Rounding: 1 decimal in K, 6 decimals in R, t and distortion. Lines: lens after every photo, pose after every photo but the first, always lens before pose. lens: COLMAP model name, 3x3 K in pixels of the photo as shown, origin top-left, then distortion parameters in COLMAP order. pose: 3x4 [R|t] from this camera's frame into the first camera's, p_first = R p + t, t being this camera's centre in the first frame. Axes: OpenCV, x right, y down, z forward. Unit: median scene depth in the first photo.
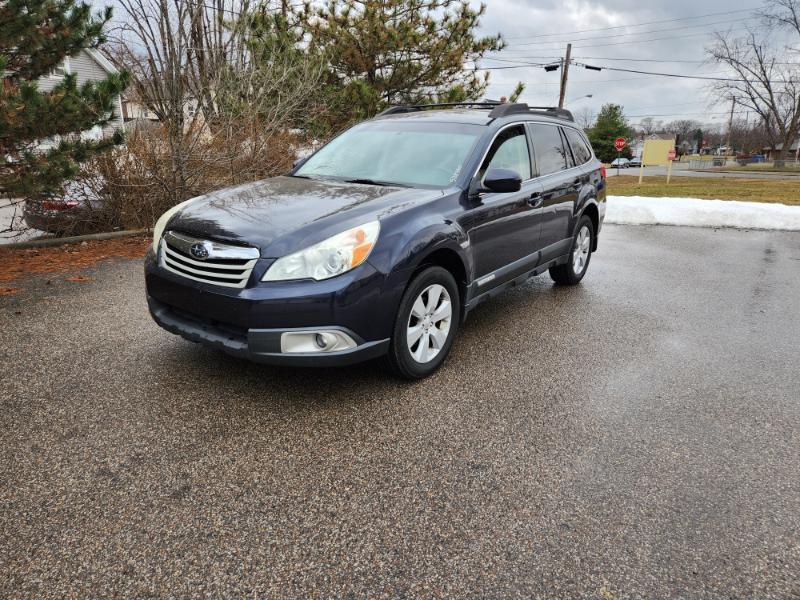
lens RADIAL K [[530.4, 0, 400.0], [0, 530.4, 300.0], [0, 0, 1]] dist [0.071239, -0.059655]
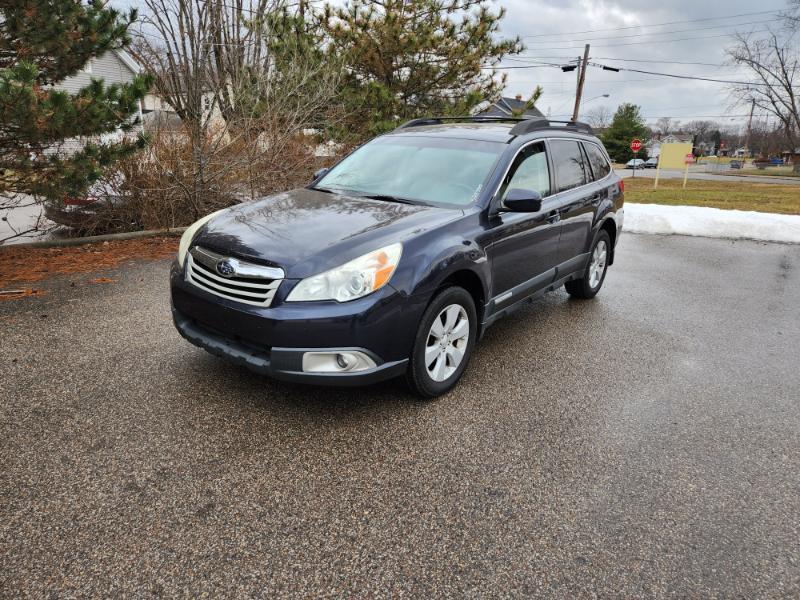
lens RADIAL K [[530.9, 0, 396.8], [0, 530.9, 296.9], [0, 0, 1]] dist [0.068062, -0.056149]
pose [[0.999401, 0.026515, -0.022236, -0.019873], [-0.026444, 0.999644, 0.003500, -0.043289], [0.022321, -0.002910, 0.999747, -0.013702]]
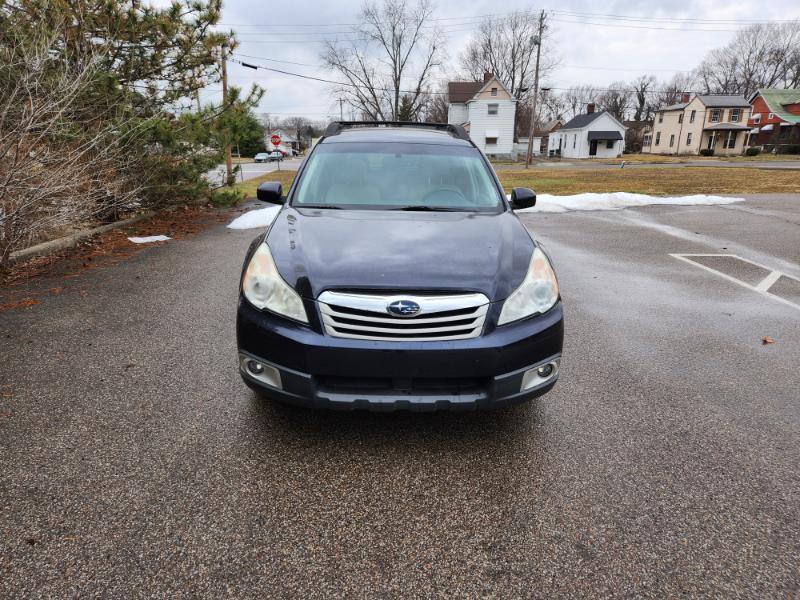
lens RADIAL K [[531.3, 0, 401.6], [0, 531.3, 302.0], [0, 0, 1]] dist [0.069601, -0.053482]
pose [[0.792229, -0.181167, 0.582710, -0.782615], [0.172453, 0.982456, 0.070990, -0.144699], [-0.585348, 0.044250, 0.809574, 0.258166]]
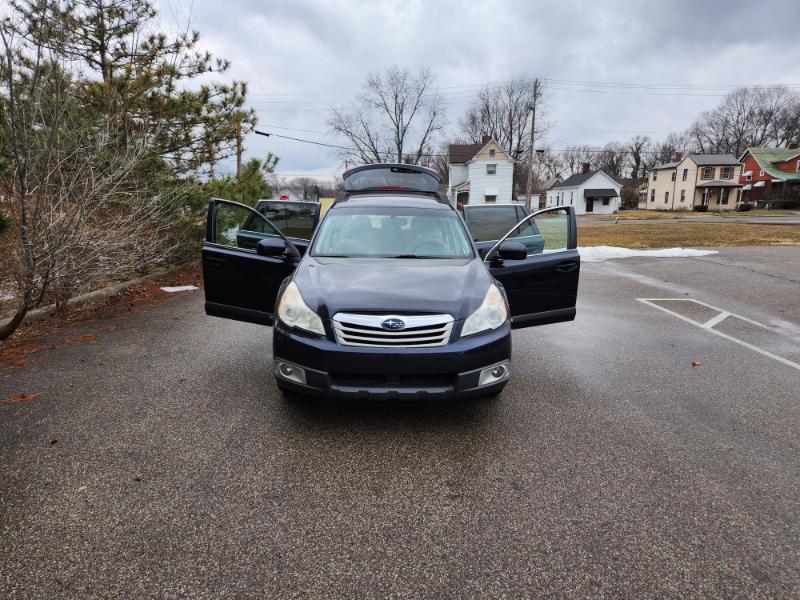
lens RADIAL K [[531.2, 0, 401.4], [0, 531.2, 309.3], [0, 0, 1]] dist [0.076466, -0.060146]
pose [[0.796381, -0.133661, 0.589841, -0.959607], [0.178136, 0.983849, -0.017568, -0.088328], [-0.577966, 0.119063, 0.807328, -0.014845]]
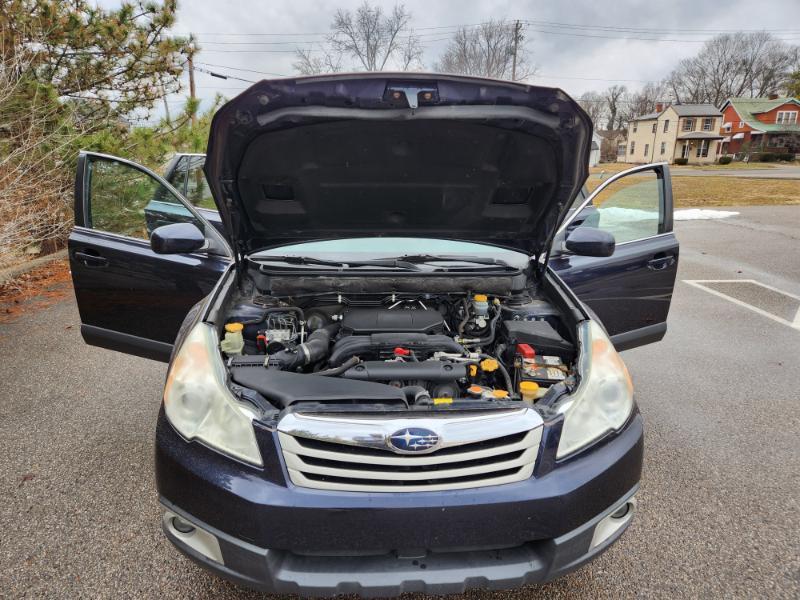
lens RADIAL K [[531.2, 0, 401.4], [0, 531.2, 309.3], [0, 0, 1]] dist [0.076466, -0.060146]
pose [[0.765598, -0.192768, 0.613759, -0.619318], [0.188555, 0.979390, 0.072403, -0.236806], [-0.615066, 0.060296, 0.786167, 0.493898]]
